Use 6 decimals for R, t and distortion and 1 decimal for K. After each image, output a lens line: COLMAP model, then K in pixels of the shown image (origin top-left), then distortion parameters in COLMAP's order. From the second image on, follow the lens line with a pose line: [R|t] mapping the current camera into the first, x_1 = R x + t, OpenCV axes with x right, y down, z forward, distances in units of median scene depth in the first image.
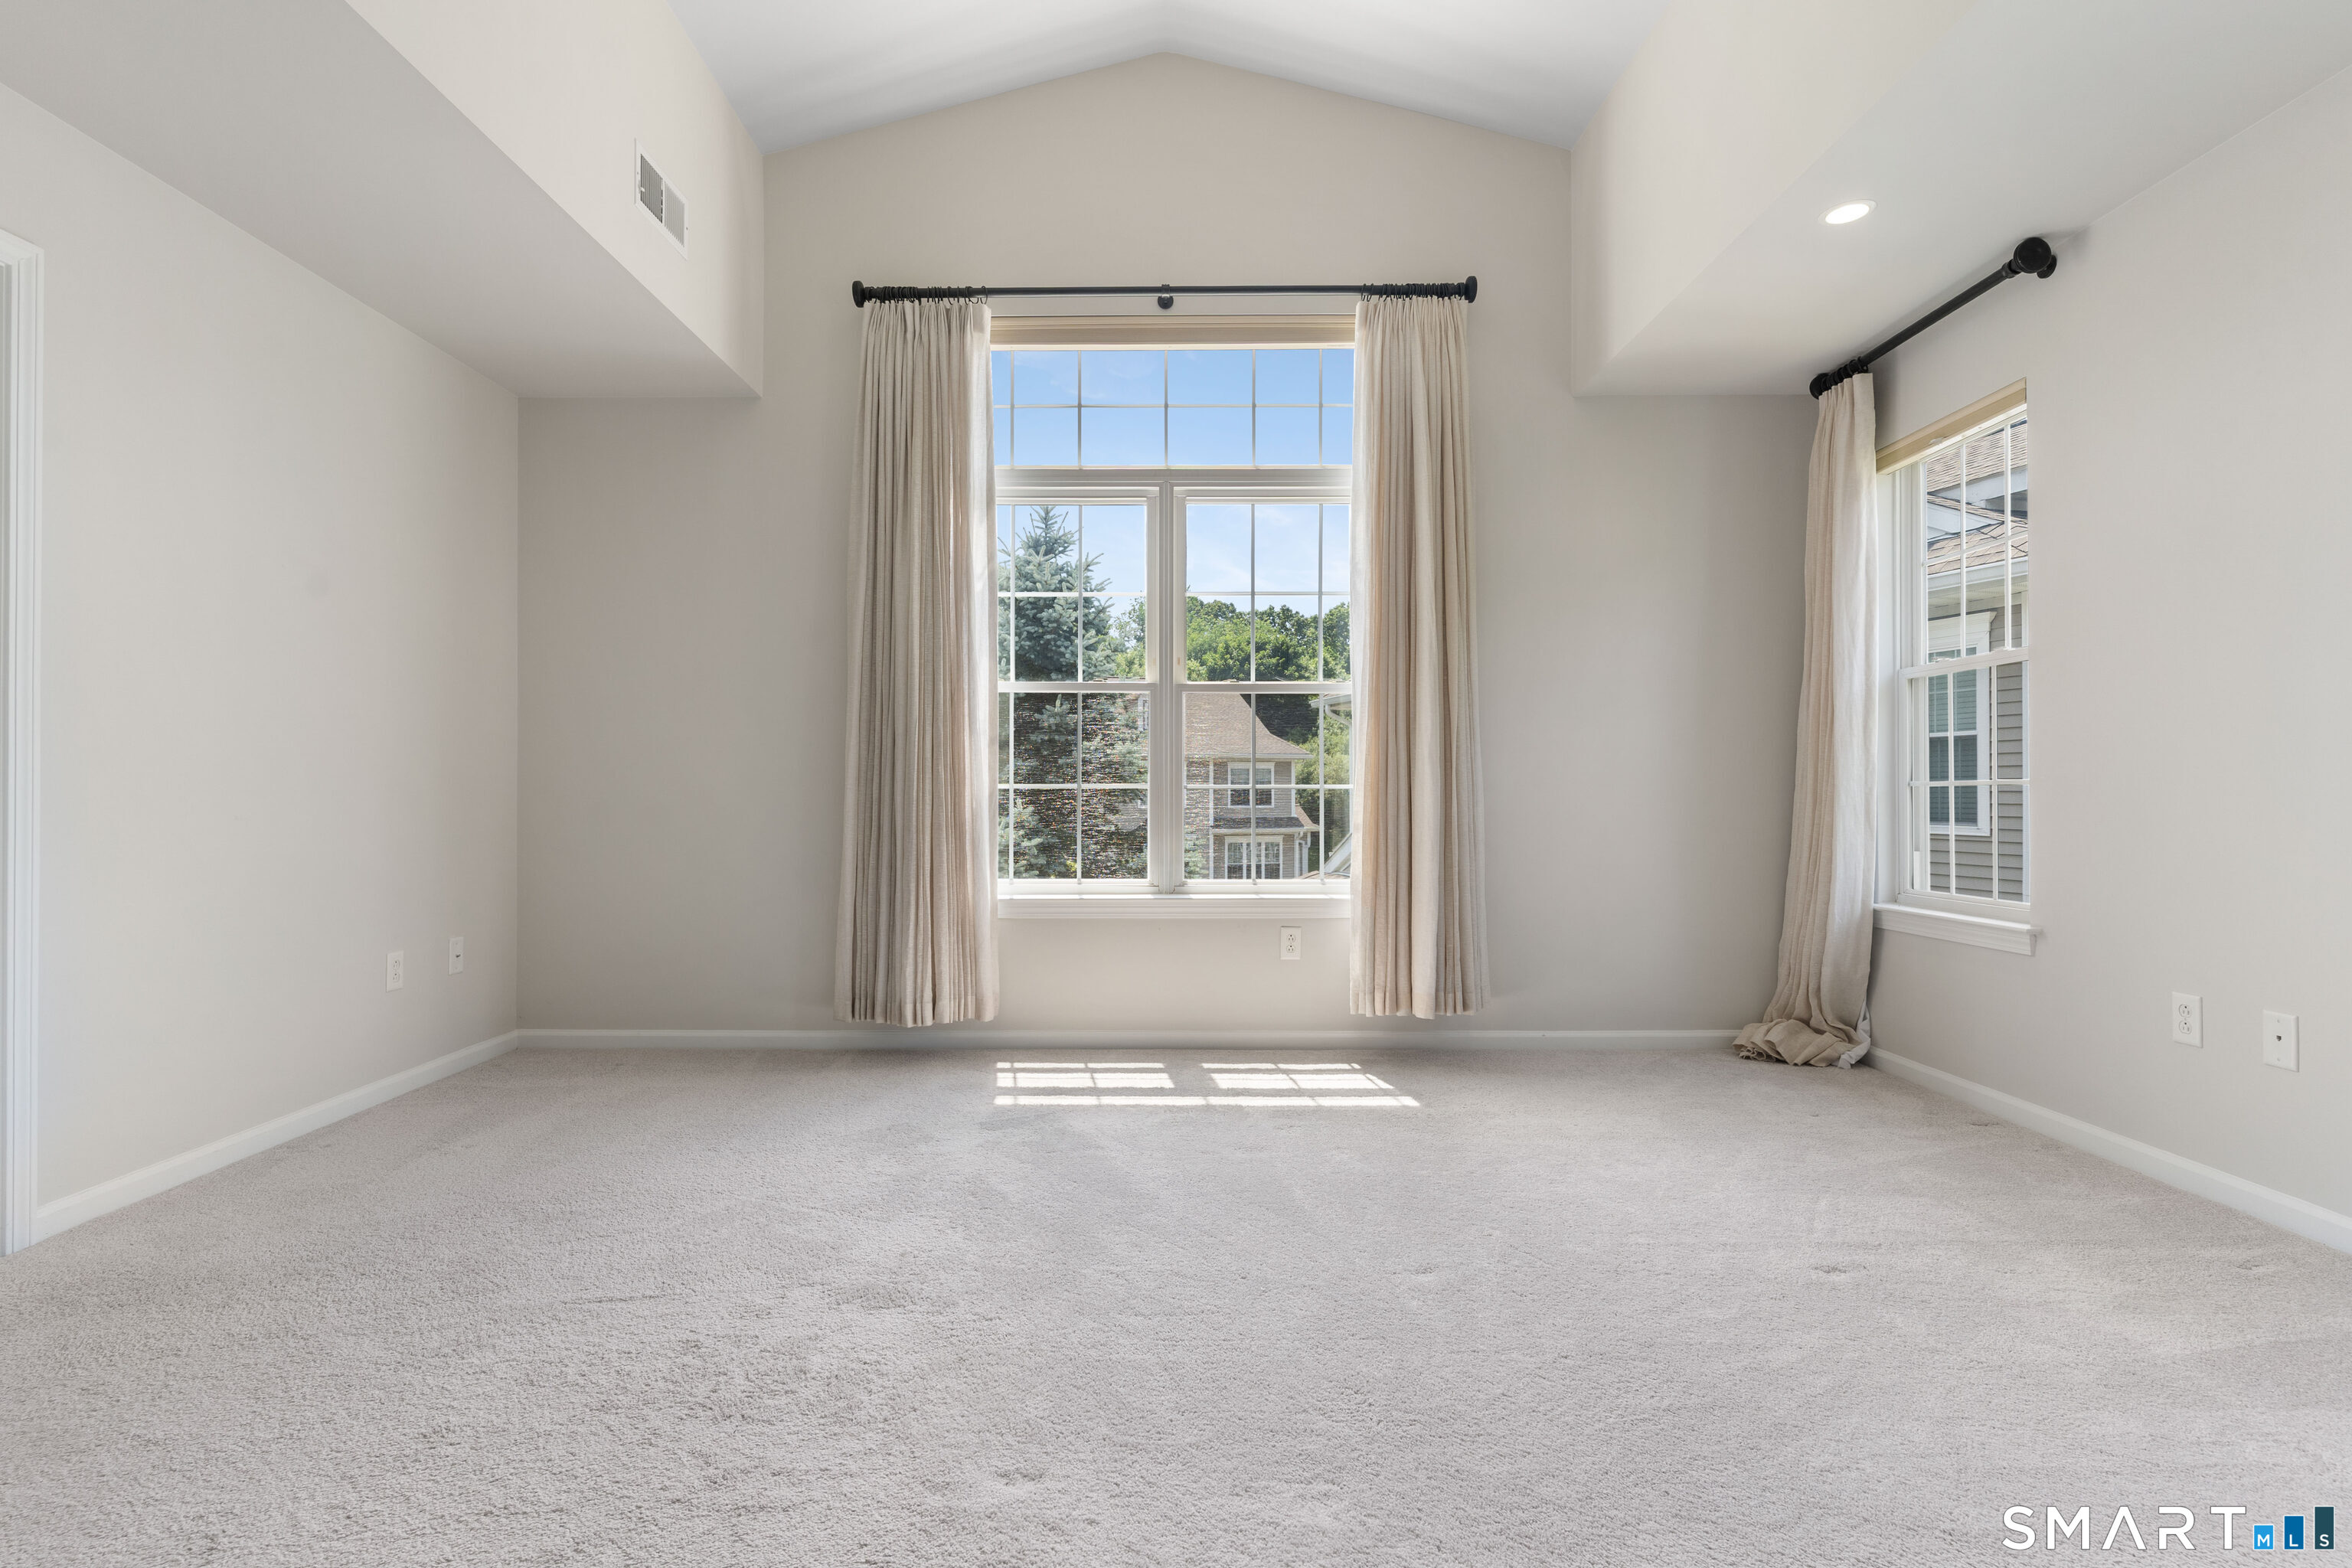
lens RADIAL K [[1130.3, 0, 1171.3], [0, 1130.3, 788.8], [0, 0, 1]] dist [0.005192, -0.002546]
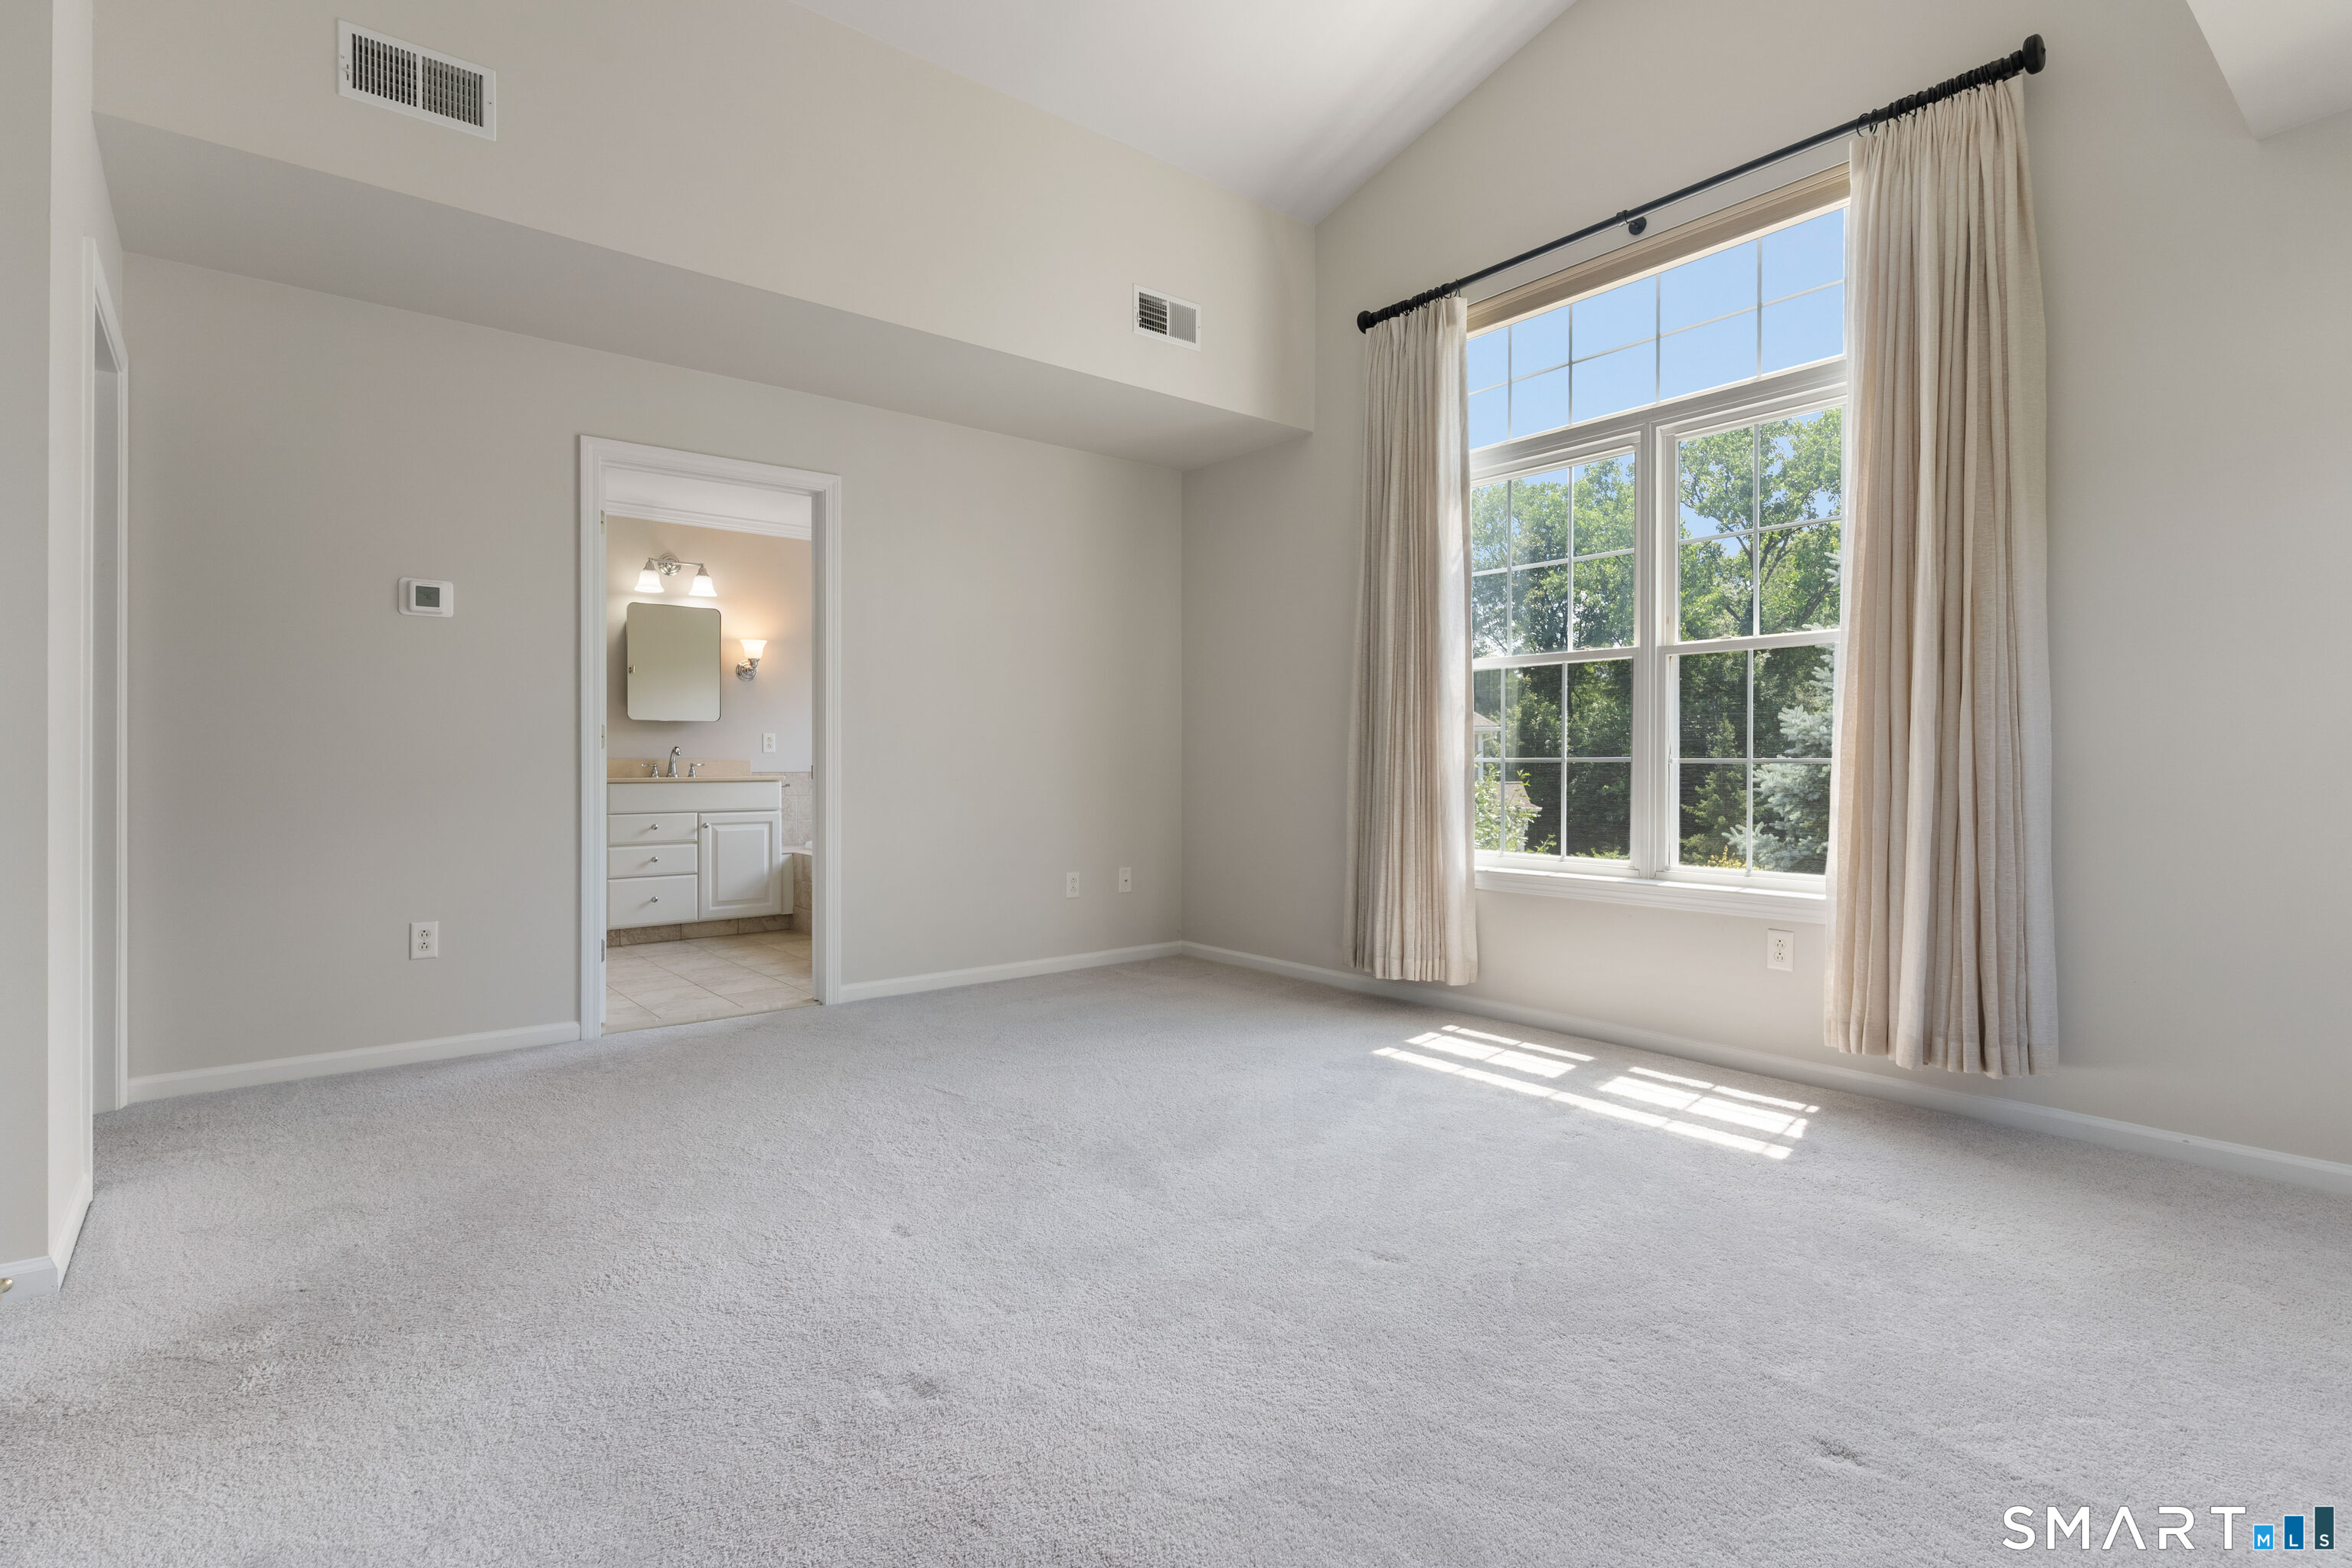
lens RADIAL K [[1130.3, 0, 1161.7], [0, 1130.3, 769.5], [0, 0, 1]] dist [0.005192, -0.002546]
pose [[0.632903, 0.004257, -0.774220, 0.482305], [-0.000371, 0.999986, 0.005195, 0.001064], [0.774231, -0.003001, 0.632896, 0.134304]]
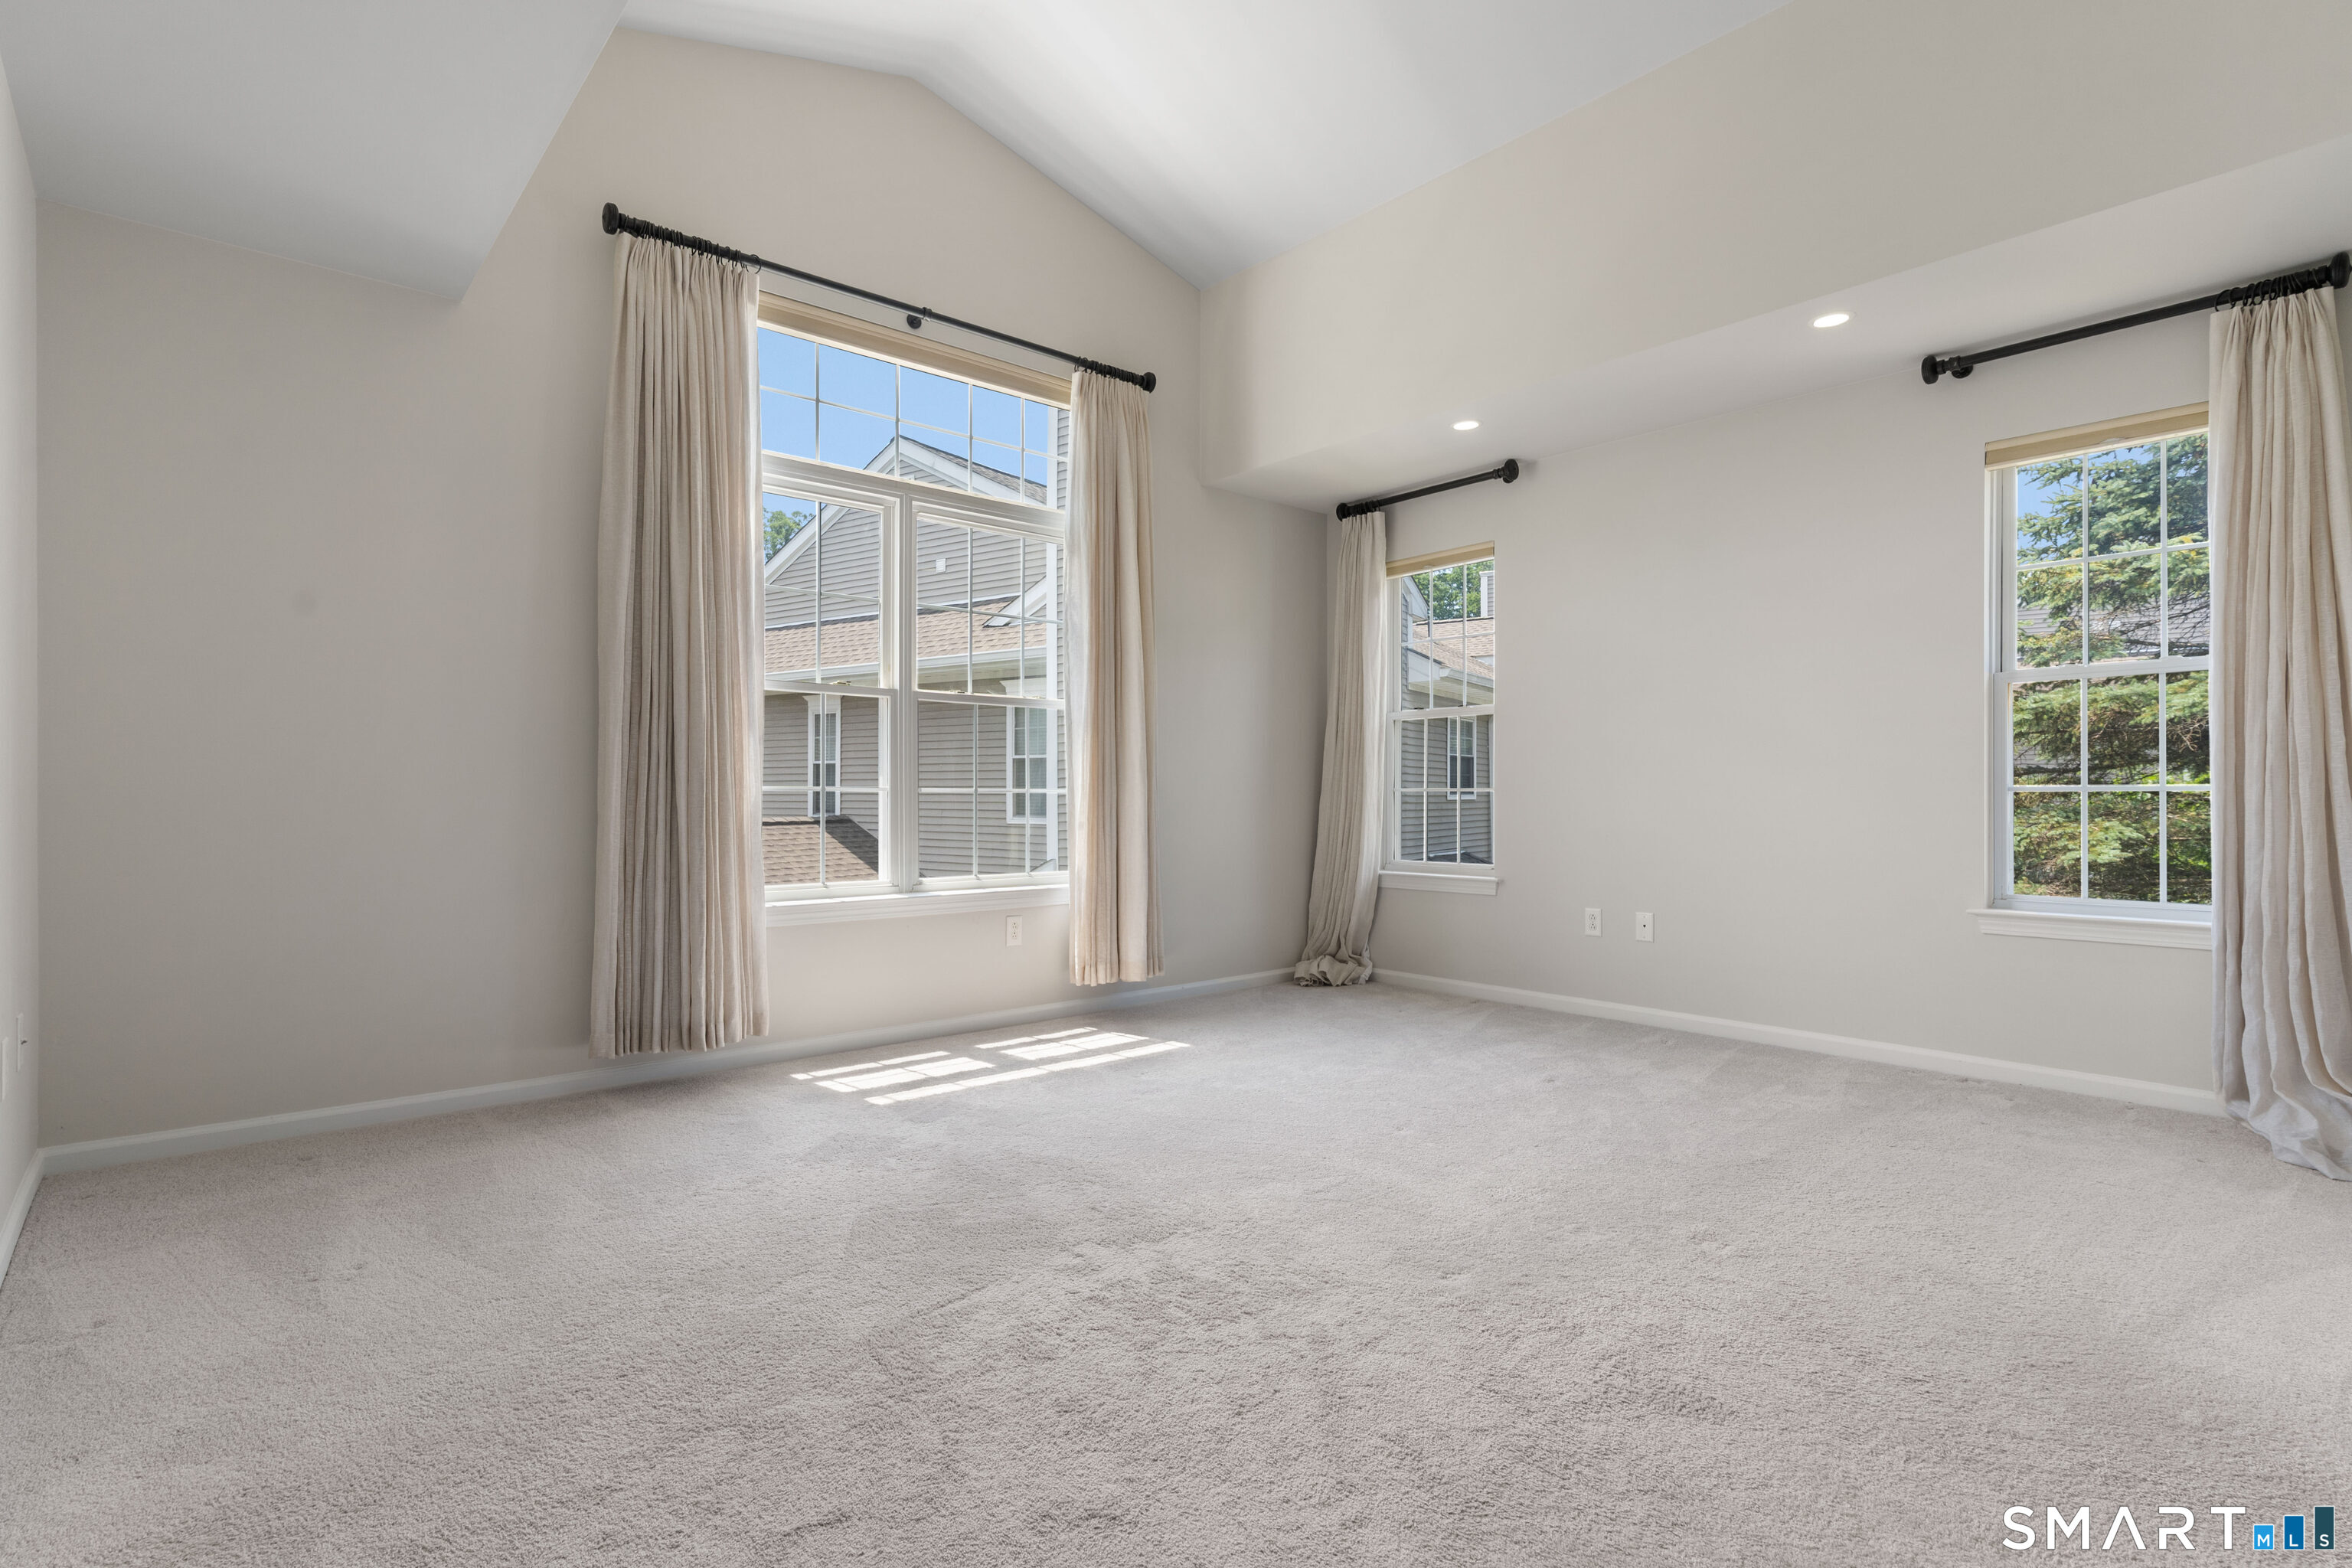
lens RADIAL K [[1130.3, 0, 1164.1], [0, 1130.3, 802.0], [0, 0, 1]] dist [0.005192, -0.002546]
pose [[0.754152, -0.002614, 0.656695, -0.541139], [-0.004298, 0.999951, 0.008916, -0.000371], [-0.656686, -0.009547, 0.754103, 0.066357]]
